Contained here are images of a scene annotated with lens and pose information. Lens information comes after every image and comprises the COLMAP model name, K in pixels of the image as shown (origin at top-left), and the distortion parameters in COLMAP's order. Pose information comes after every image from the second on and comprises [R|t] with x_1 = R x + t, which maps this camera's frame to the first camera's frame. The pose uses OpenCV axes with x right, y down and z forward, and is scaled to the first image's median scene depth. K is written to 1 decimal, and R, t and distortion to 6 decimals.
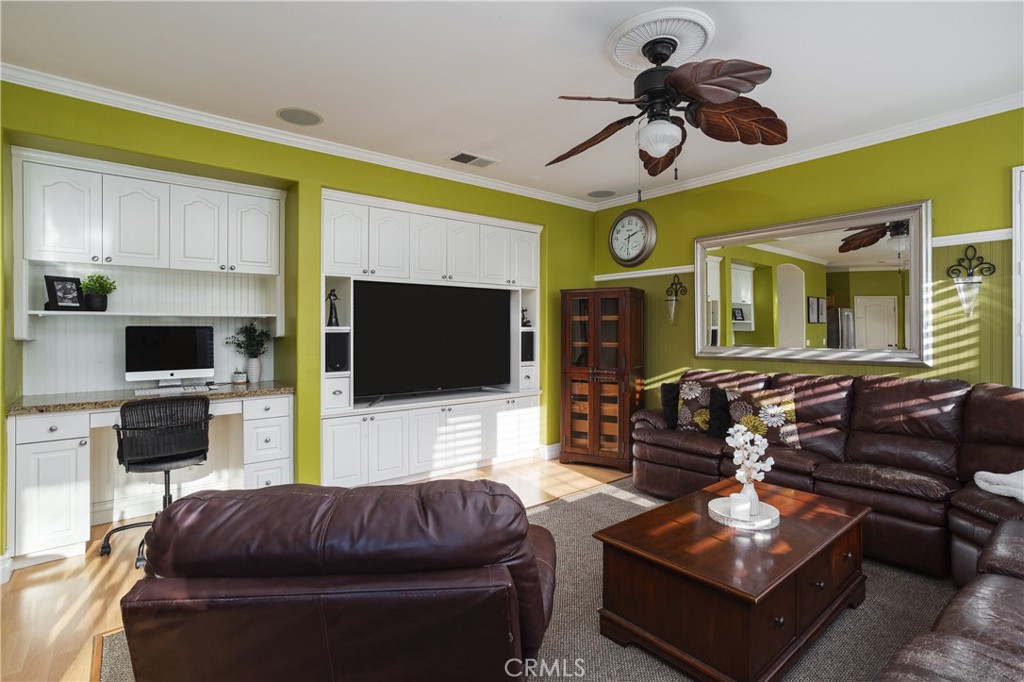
lens RADIAL K [[474.2, 0, 515.2], [0, 474.2, 325.6], [0, 0, 1]] dist [-0.053404, 0.000594]
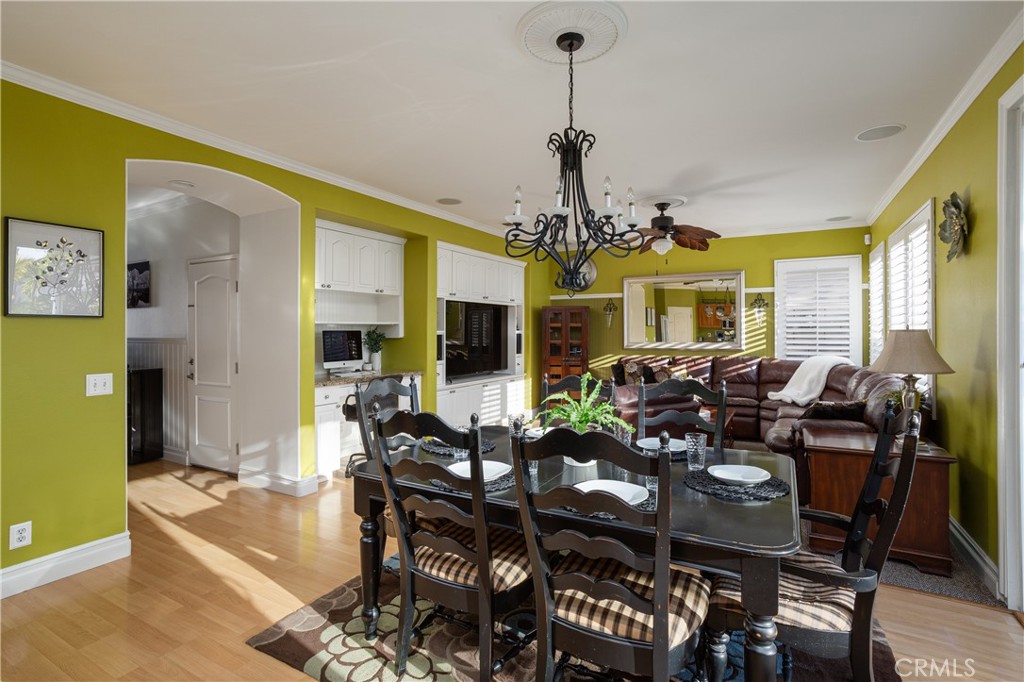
lens RADIAL K [[497.2, 0, 507.8], [0, 497.2, 325.3], [0, 0, 1]] dist [-0.042166, -0.000284]
pose [[0.928499, 0.002316, 0.371329, -0.790098], [0.000526, 0.999971, -0.007552, -0.002365], [-0.371336, 0.007207, 0.928471, -0.589973]]
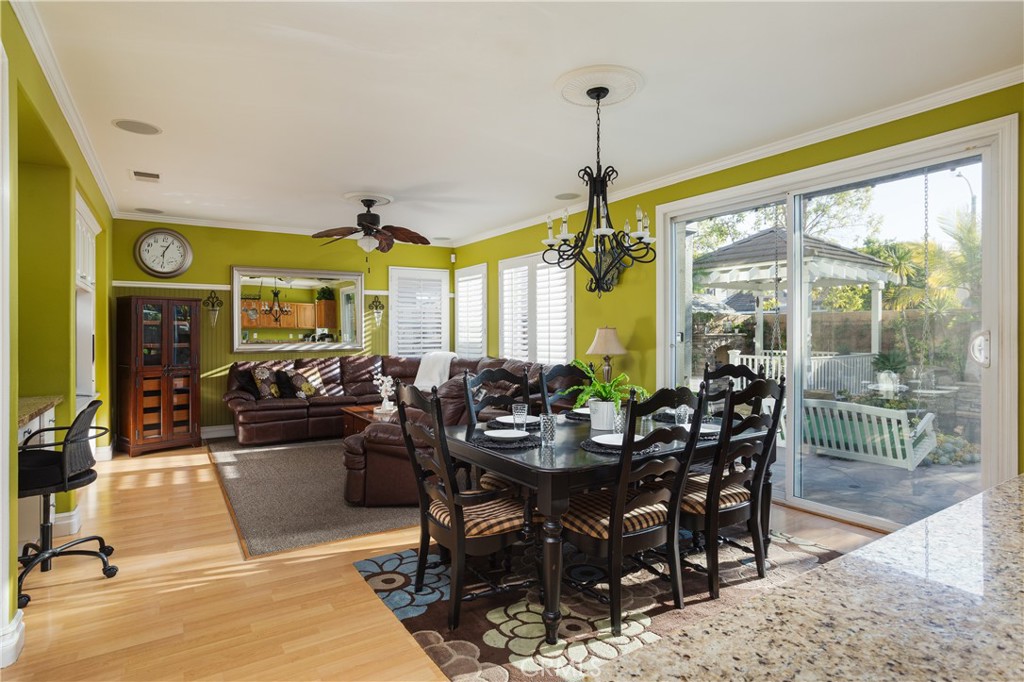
lens RADIAL K [[565.5, 0, 496.5], [0, 565.5, 335.4], [0, 0, 1]] dist [-0.013496, 0.028728]
pose [[0.093197, -0.003361, 0.995642, -1.437637], [-0.000171, 0.999994, 0.003391, 0.014595], [-0.995648, -0.000486, 0.093196, 0.082975]]
